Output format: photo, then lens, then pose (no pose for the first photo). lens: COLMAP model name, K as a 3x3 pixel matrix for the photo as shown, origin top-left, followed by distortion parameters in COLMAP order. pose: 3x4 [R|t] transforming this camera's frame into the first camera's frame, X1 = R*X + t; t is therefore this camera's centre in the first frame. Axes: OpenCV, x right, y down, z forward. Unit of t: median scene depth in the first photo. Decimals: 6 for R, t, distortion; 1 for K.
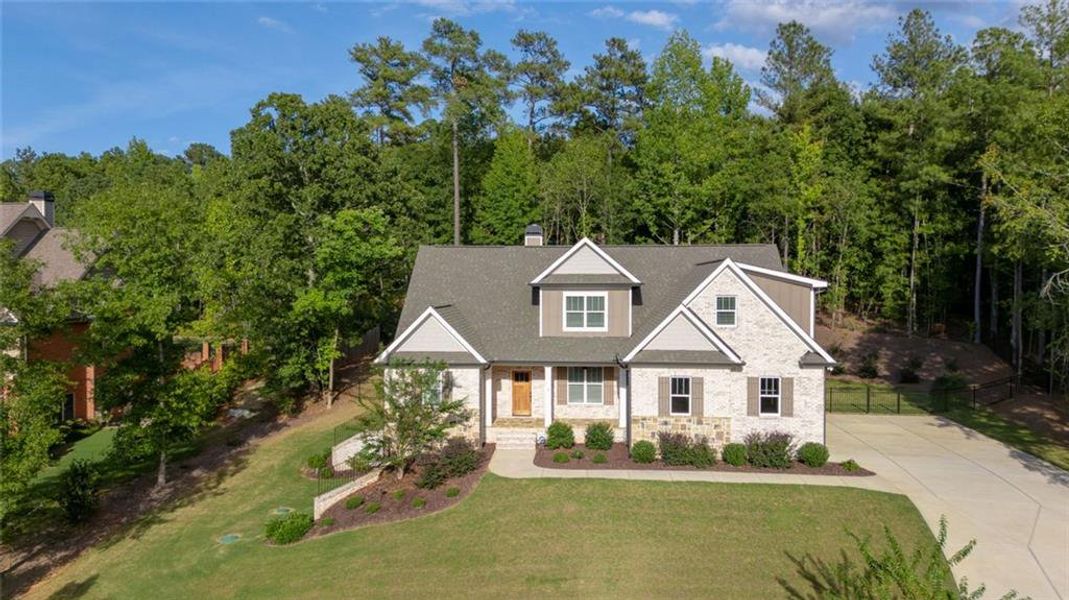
lens RADIAL K [[792.5, 0, 533.4], [0, 792.5, 290.3], [0, 0, 1]] dist [0.055271, -0.053933]
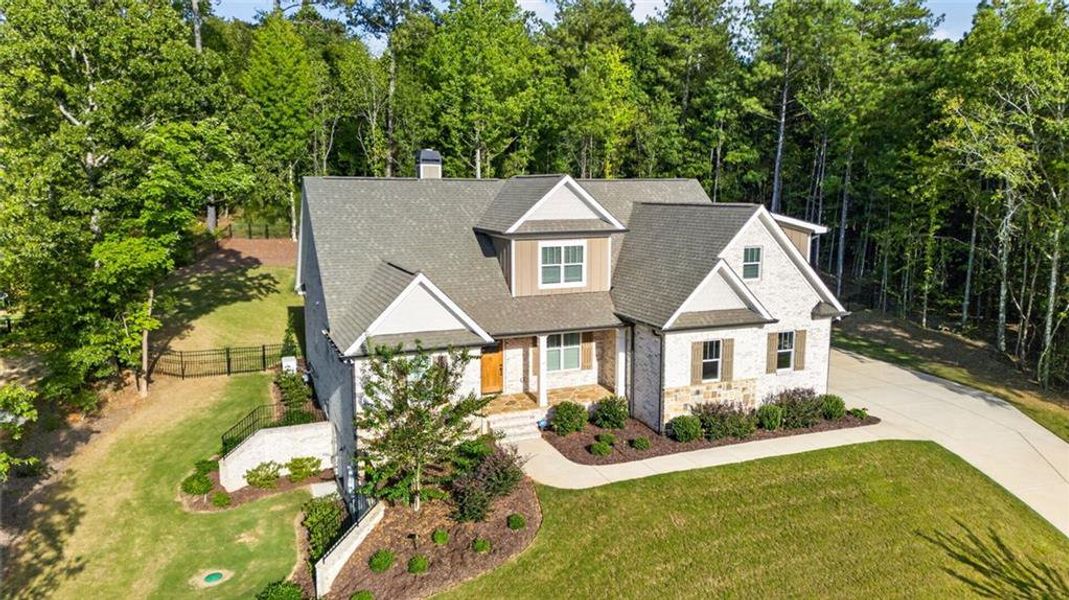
lens RADIAL K [[755.9, 0, 535.2], [0, 755.9, 295.0], [0, 0, 1]] dist [0.045234, -0.014694]
pose [[0.892196, -0.064988, 0.446948, -0.348530], [0.004139, 0.990728, 0.135795, -0.054076], [-0.451629, -0.119306, 0.884193, 0.325477]]
